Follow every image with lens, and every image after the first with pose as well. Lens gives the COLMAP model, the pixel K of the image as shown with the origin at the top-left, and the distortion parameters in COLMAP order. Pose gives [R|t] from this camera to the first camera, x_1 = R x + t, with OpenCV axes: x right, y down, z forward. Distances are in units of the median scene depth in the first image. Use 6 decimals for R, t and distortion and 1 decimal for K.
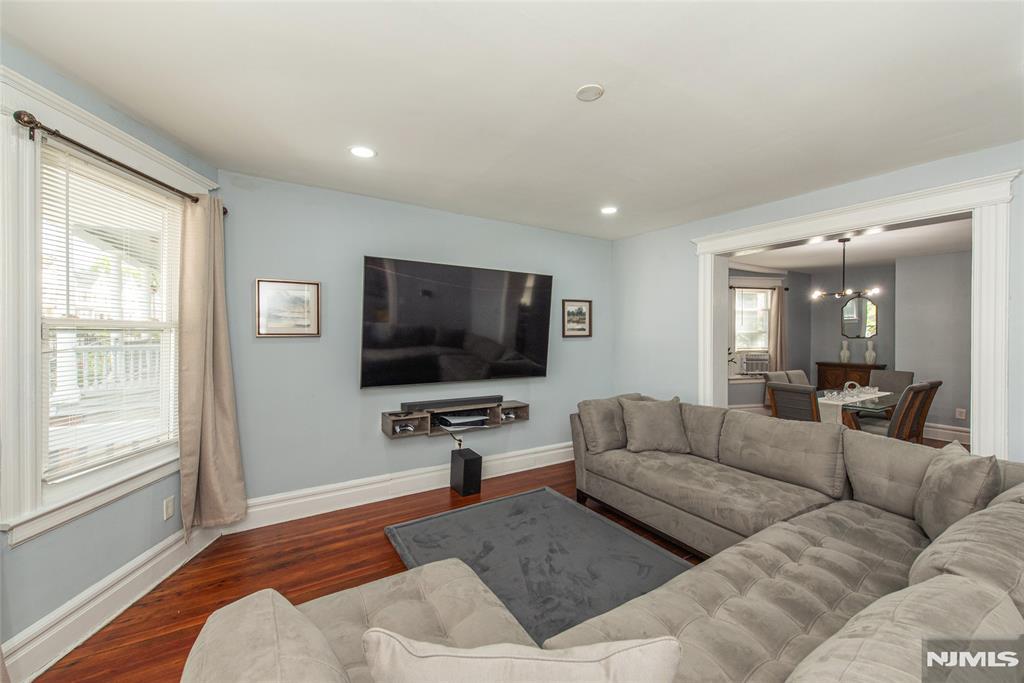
lens RADIAL K [[410.5, 0, 509.8], [0, 410.5, 337.3], [0, 0, 1]] dist [-0.000101, -0.001192]
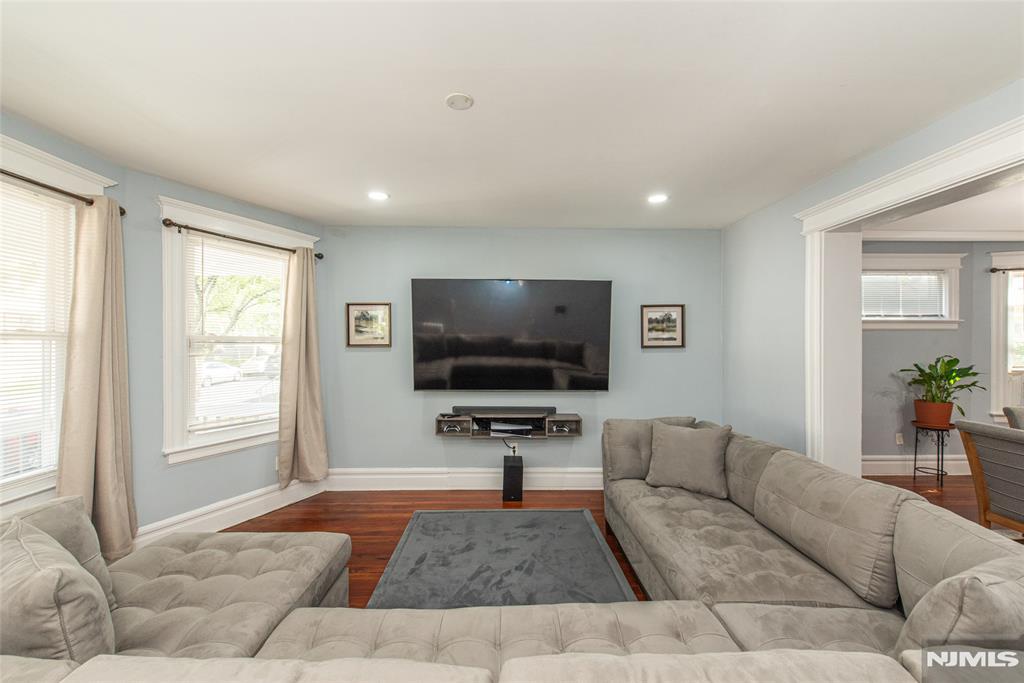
lens RADIAL K [[410.5, 0, 503.1], [0, 410.5, 345.6], [0, 0, 1]] dist [-0.000101, -0.001192]
pose [[0.850507, -0.001007, -0.525963, 0.406992], [-0.002863, 0.999974, -0.006544, 0.001484], [0.525956, 0.007071, 0.850482, 0.108077]]
